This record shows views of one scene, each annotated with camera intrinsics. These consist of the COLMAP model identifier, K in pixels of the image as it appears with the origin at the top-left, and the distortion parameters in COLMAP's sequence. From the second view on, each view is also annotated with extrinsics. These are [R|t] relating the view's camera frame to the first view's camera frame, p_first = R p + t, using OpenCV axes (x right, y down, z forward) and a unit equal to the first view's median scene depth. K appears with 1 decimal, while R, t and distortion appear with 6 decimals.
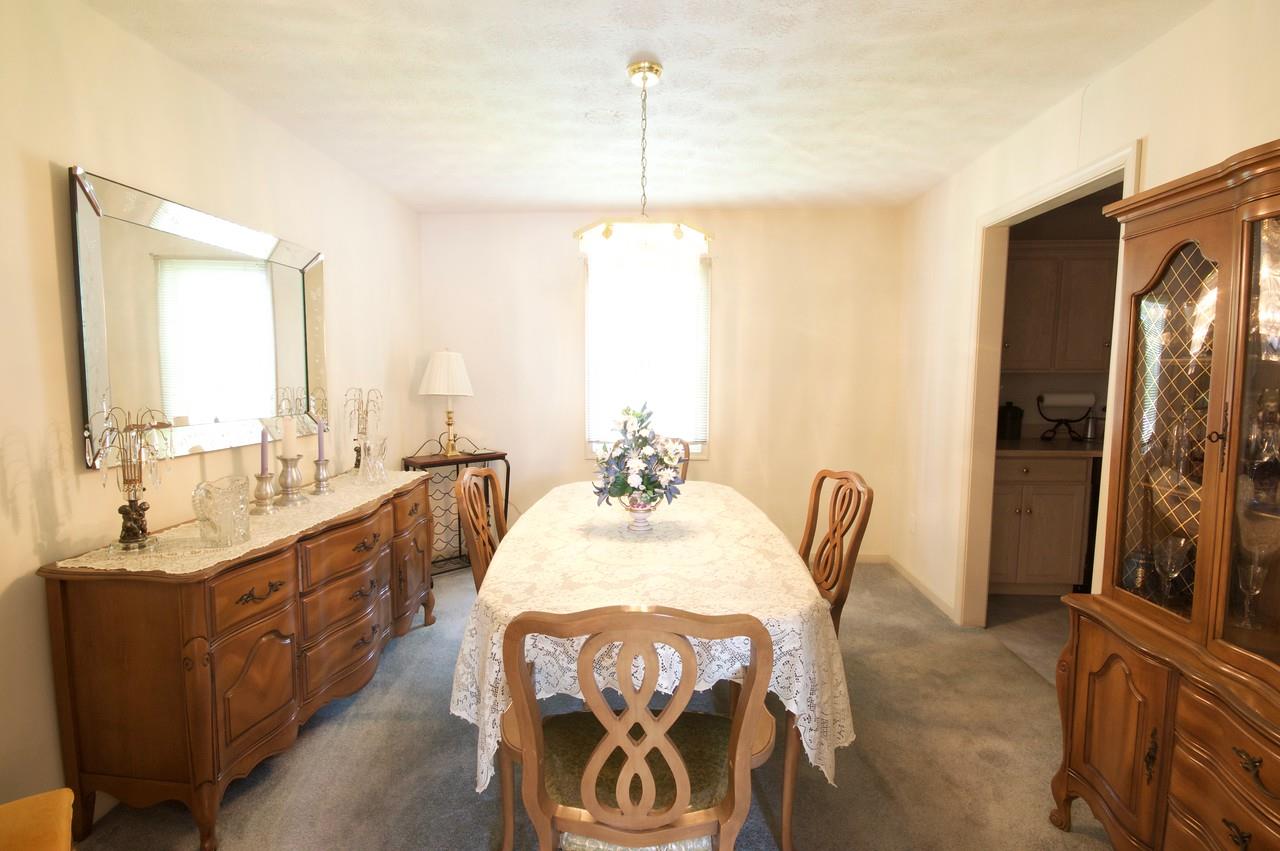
lens RADIAL K [[579.2, 0, 639.1], [0, 579.2, 419.9], [0, 0, 1]] dist [0.004168, -0.010256]
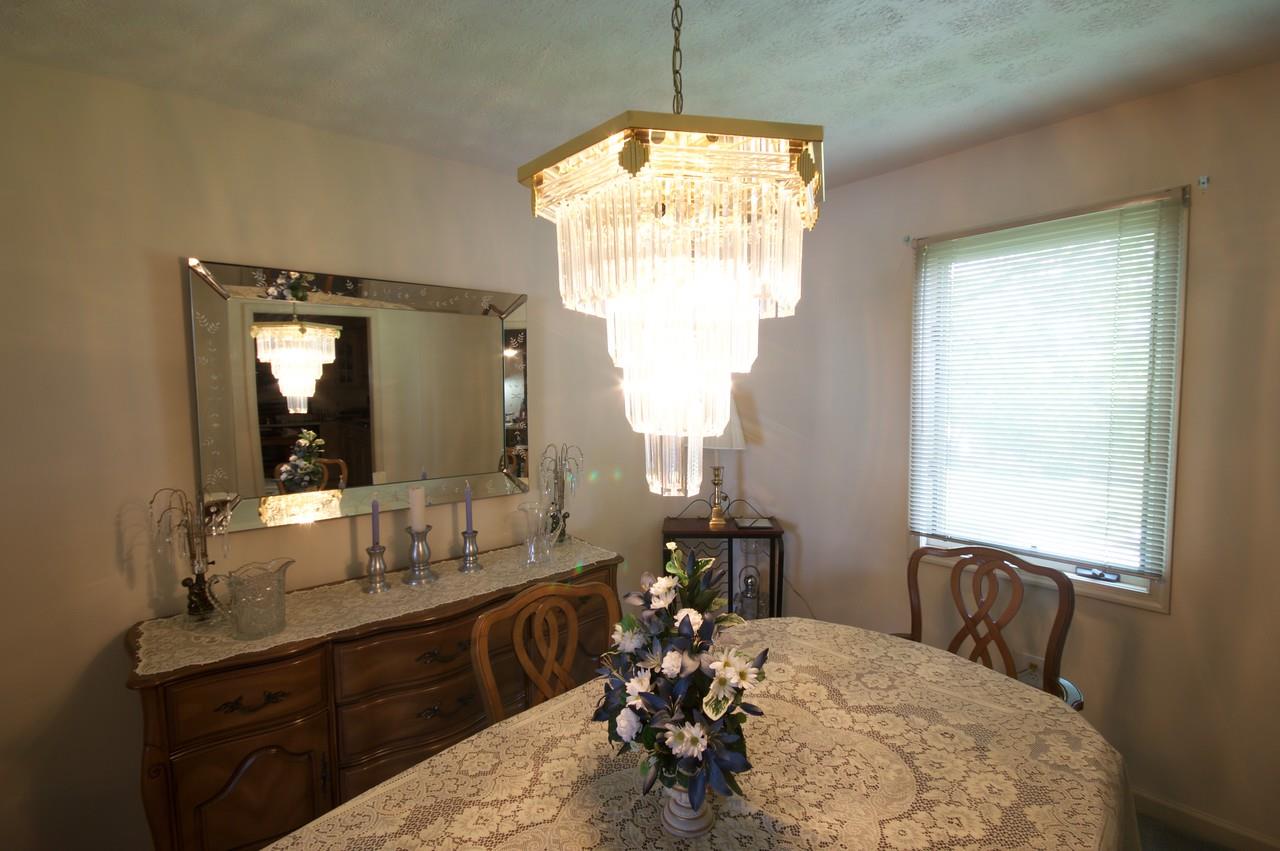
lens RADIAL K [[579.2, 0, 638.4], [0, 579.2, 428.0], [0, 0, 1]] dist [0.004168, -0.010256]
pose [[0.680752, 0.044117, -0.731184, 0.316473], [-0.045441, 0.998806, 0.017958, -0.137676], [0.731103, 0.021001, 0.681944, 0.682803]]
